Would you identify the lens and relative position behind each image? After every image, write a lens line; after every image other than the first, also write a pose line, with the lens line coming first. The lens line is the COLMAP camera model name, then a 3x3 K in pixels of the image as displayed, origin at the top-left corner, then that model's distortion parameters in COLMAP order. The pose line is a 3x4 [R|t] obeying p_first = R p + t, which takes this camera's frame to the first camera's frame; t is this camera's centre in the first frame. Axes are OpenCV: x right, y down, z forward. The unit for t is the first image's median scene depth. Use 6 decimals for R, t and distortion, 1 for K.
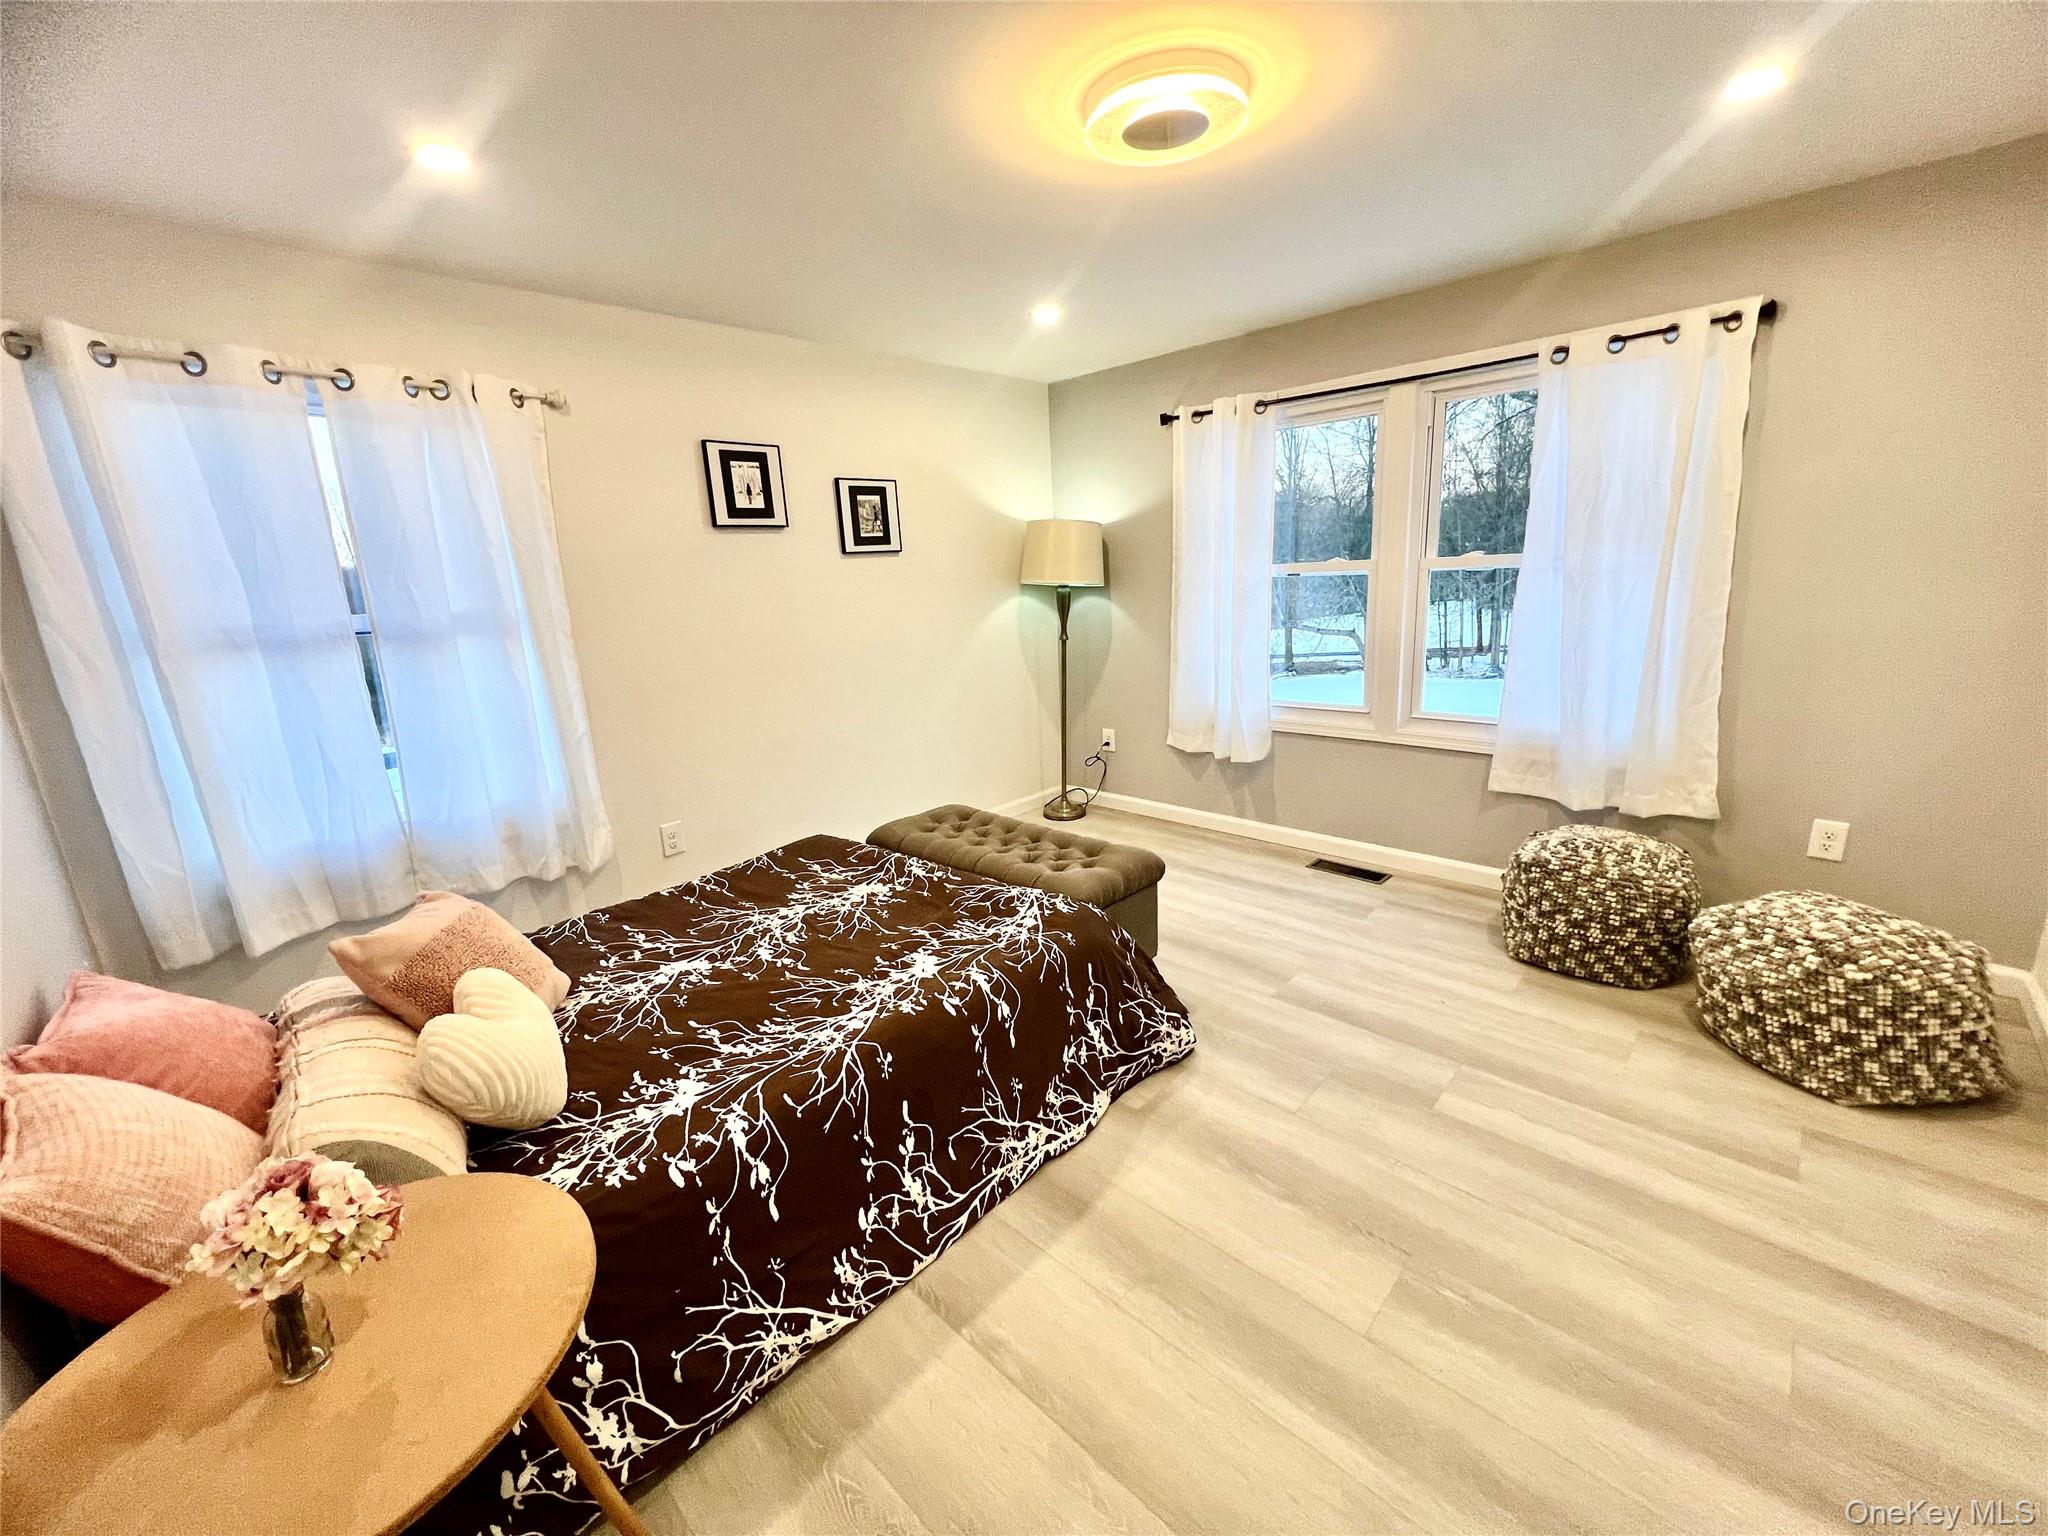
lens RADIAL K [[814.8, 0, 1022.9], [0, 814.8, 760.7], [0, 0, 1]] dist [-0.000961, 0.000041]
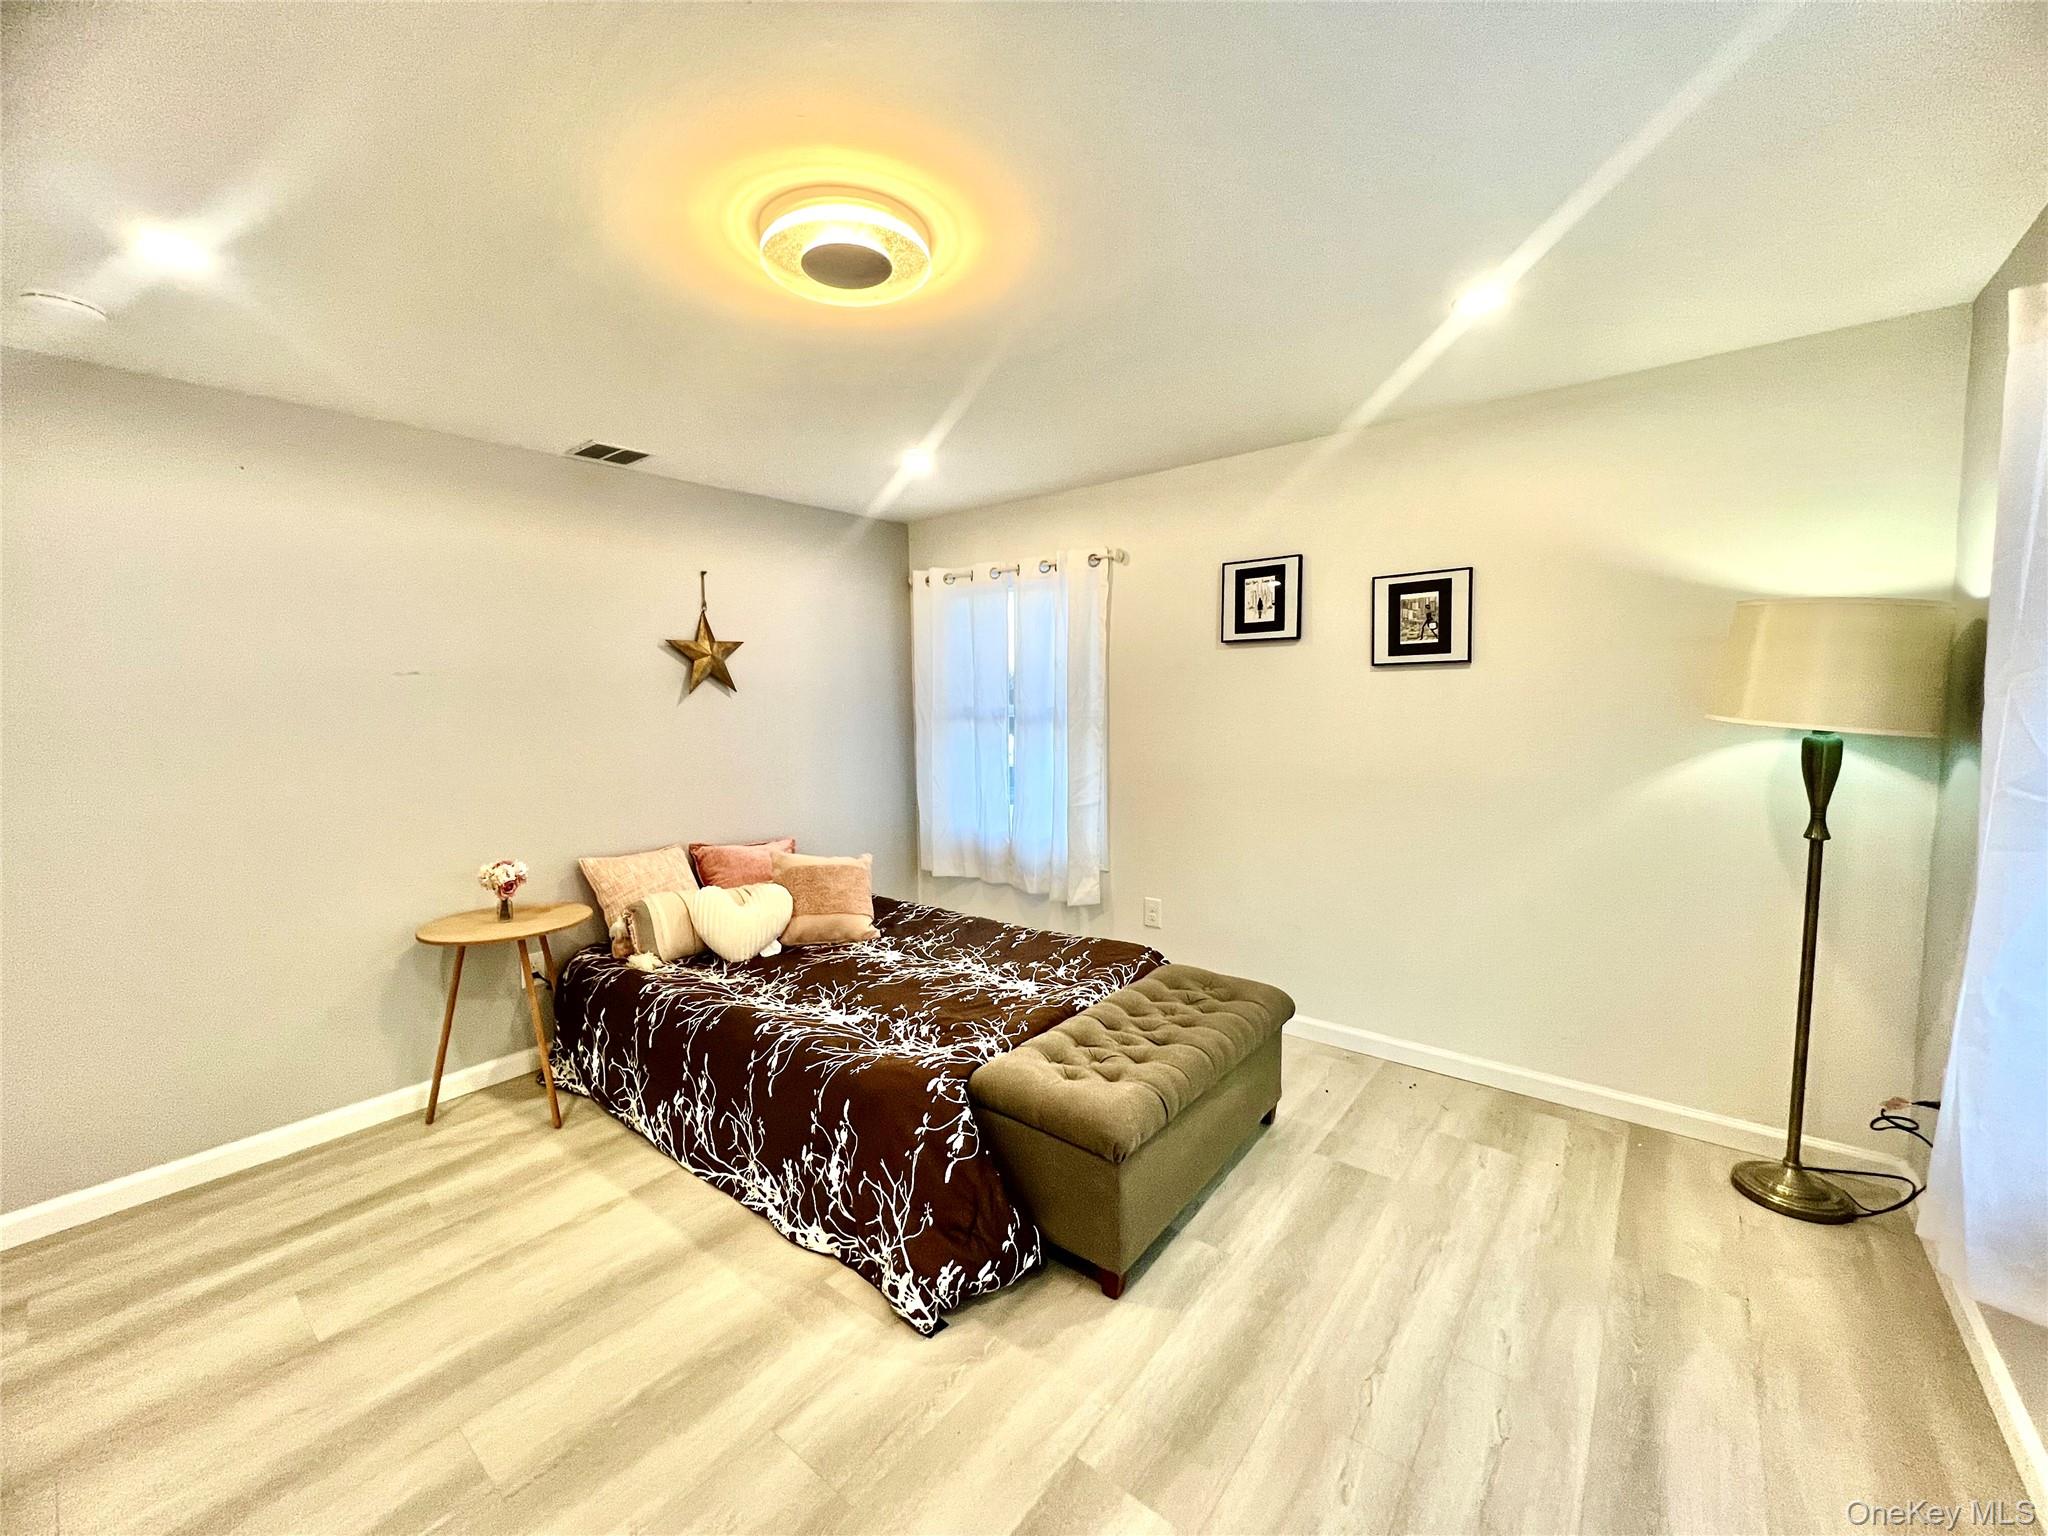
lens RADIAL K [[814.8, 0, 1022.1], [0, 814.8, 768.0], [0, 0, 1]] dist [-0.000961, 0.000041]
pose [[0.072447, 0.149012, -0.986178, 0.836542], [-0.210589, 0.968770, 0.130911, -0.265215], [0.974887, 0.198194, 0.101565, 0.835792]]
